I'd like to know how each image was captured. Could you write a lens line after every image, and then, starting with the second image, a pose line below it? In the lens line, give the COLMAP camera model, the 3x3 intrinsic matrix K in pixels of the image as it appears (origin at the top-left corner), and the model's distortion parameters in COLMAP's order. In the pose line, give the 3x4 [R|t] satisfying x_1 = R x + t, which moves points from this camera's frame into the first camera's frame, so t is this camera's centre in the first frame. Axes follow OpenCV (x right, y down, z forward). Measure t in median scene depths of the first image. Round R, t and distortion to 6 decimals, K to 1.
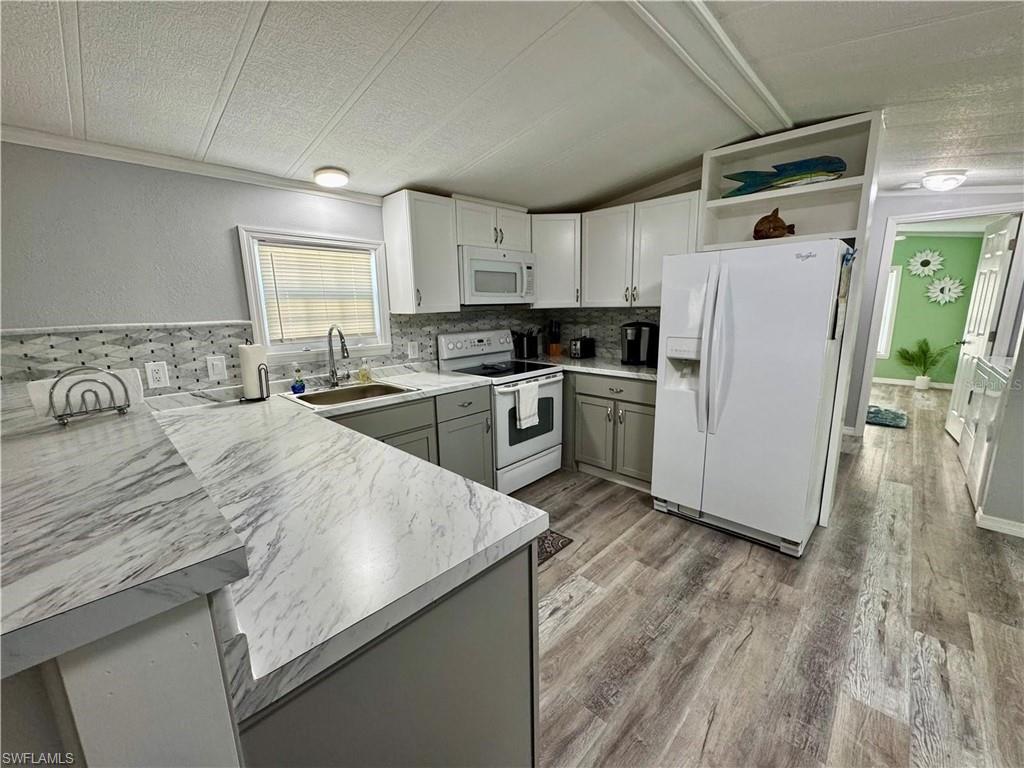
lens RADIAL K [[407.7, 0, 512.0], [0, 407.7, 384.0], [0, 0, 1]] dist [-0.002191, -0.000545]
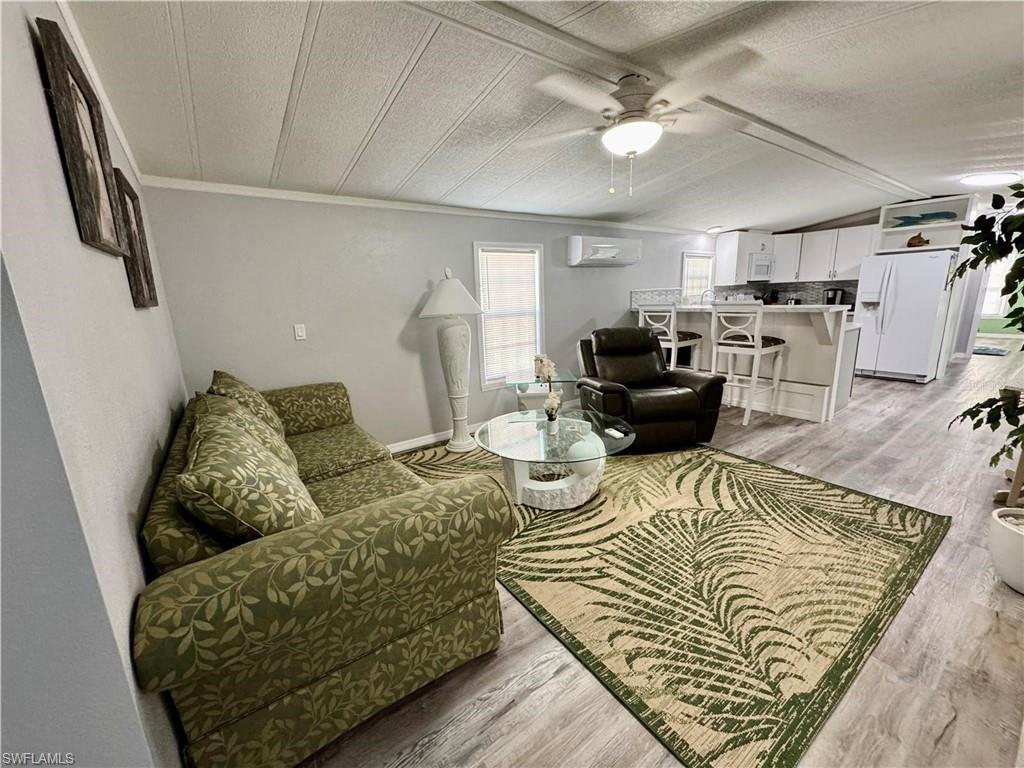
lens RADIAL K [[407.7, 0, 512.0], [0, 407.7, 384.0], [0, 0, 1]] dist [-0.002191, -0.000545]
pose [[0.983694, 0.022237, -0.178468, -1.107759], [-0.016772, 0.999345, 0.032073, 0.349347], [0.179064, -0.028557, 0.983423, -1.573706]]
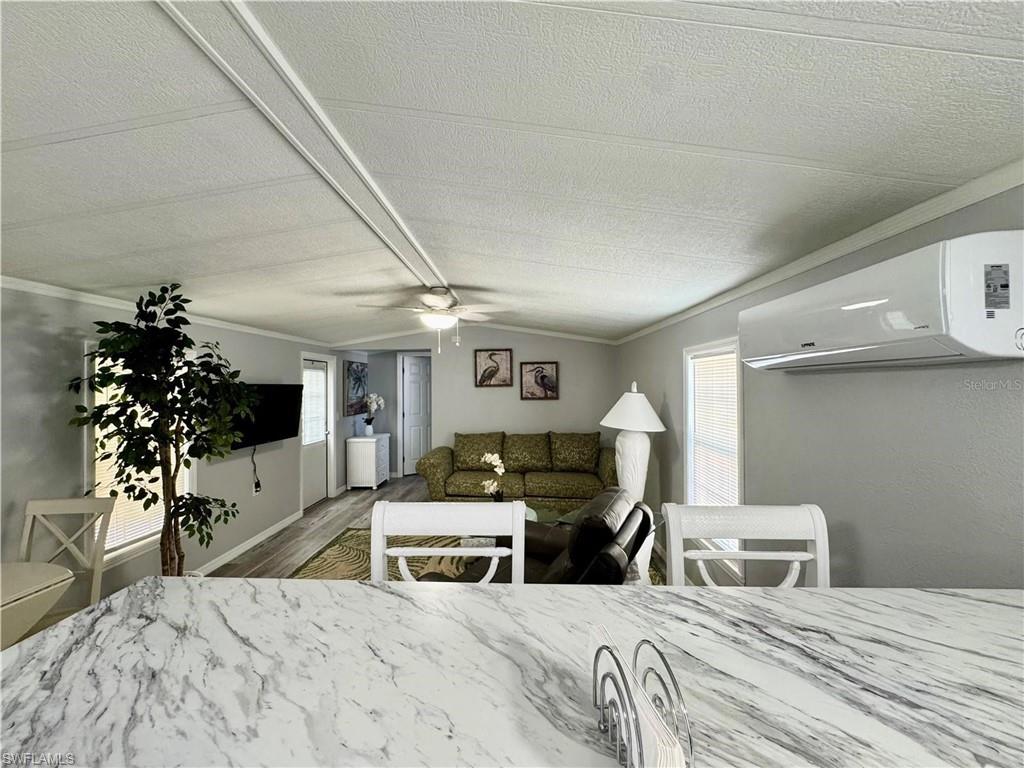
lens RADIAL K [[407.7, 0, 512.0], [0, 407.7, 384.0], [0, 0, 1]] dist [-0.002191, -0.000545]
pose [[-0.736548, 0.019586, -0.676102, -0.273247], [-0.116177, 0.981062, 0.154984, -0.162338], [0.666333, 0.192701, -0.720324, 0.496246]]
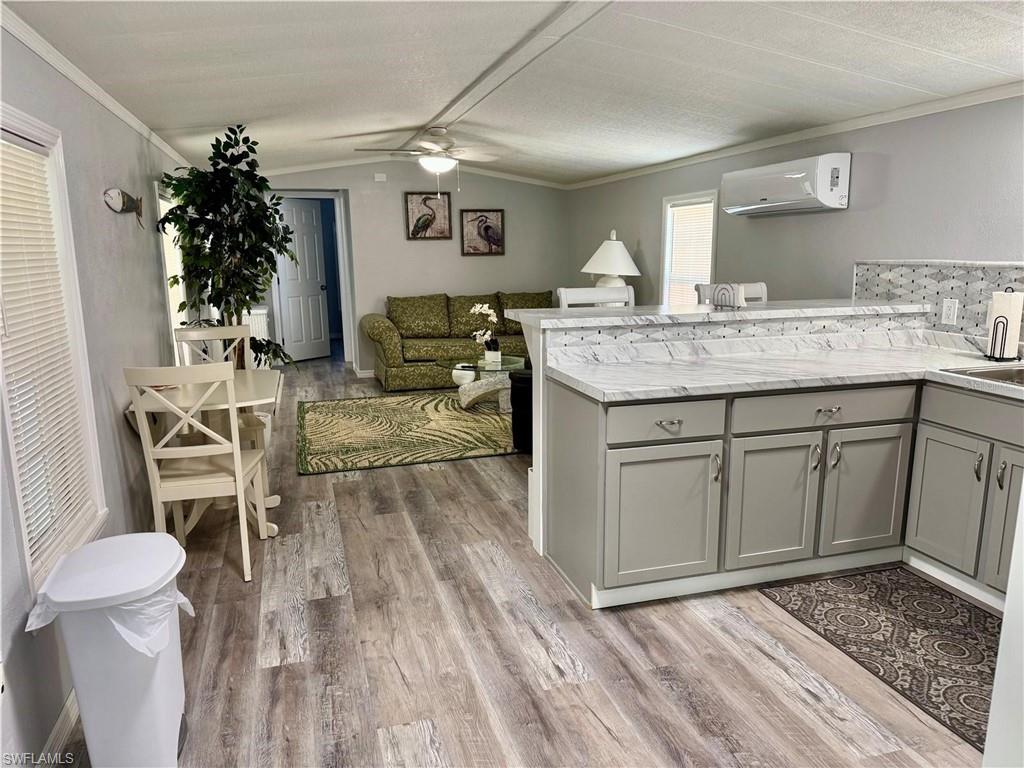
lens RADIAL K [[711.6, 0, 512.0], [0, 711.6, 384.0], [0, 0, 1]] dist [0.148546, -0.172893]
pose [[-0.483346, 0.185440, -0.855563, 1.001714], [-0.152340, 0.944579, 0.290797, -0.174263], [0.862073, 0.270892, -0.428309, 0.715220]]
